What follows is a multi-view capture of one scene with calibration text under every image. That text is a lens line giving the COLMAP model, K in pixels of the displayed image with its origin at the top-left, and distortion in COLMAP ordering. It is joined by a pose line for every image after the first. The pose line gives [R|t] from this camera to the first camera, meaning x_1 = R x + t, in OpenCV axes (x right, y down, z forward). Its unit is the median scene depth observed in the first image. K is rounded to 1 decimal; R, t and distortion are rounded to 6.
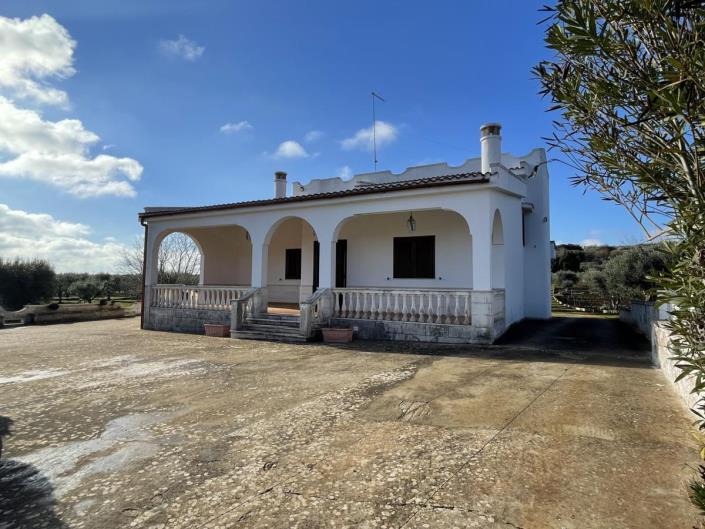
lens RADIAL K [[401.5, 0, 349.0], [0, 401.5, 260.7], [0, 0, 1]] dist [-0.004036, -0.001420]
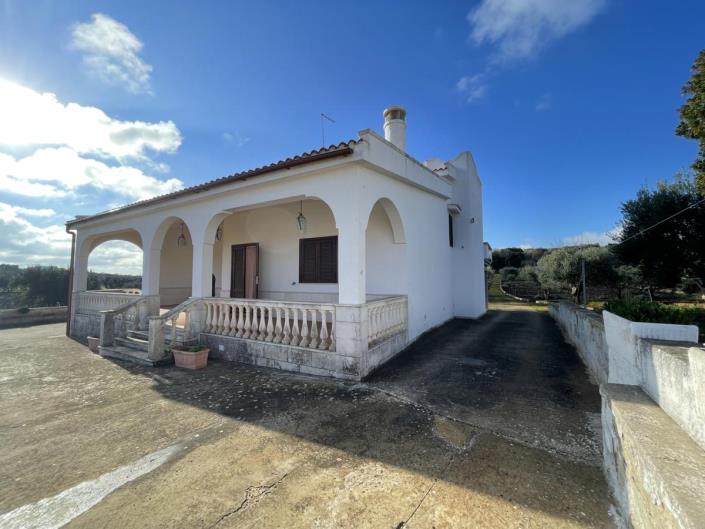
lens RADIAL K [[284.4, 0, 350.3], [0, 284.4, 262.8], [0, 0, 1]] dist [-0.007581, -0.000247]
pose [[0.999588, -0.017793, -0.022536, 0.277847], [0.017821, 0.999841, 0.001064, -0.001683], [0.022513, -0.001466, 0.999745, 0.390609]]
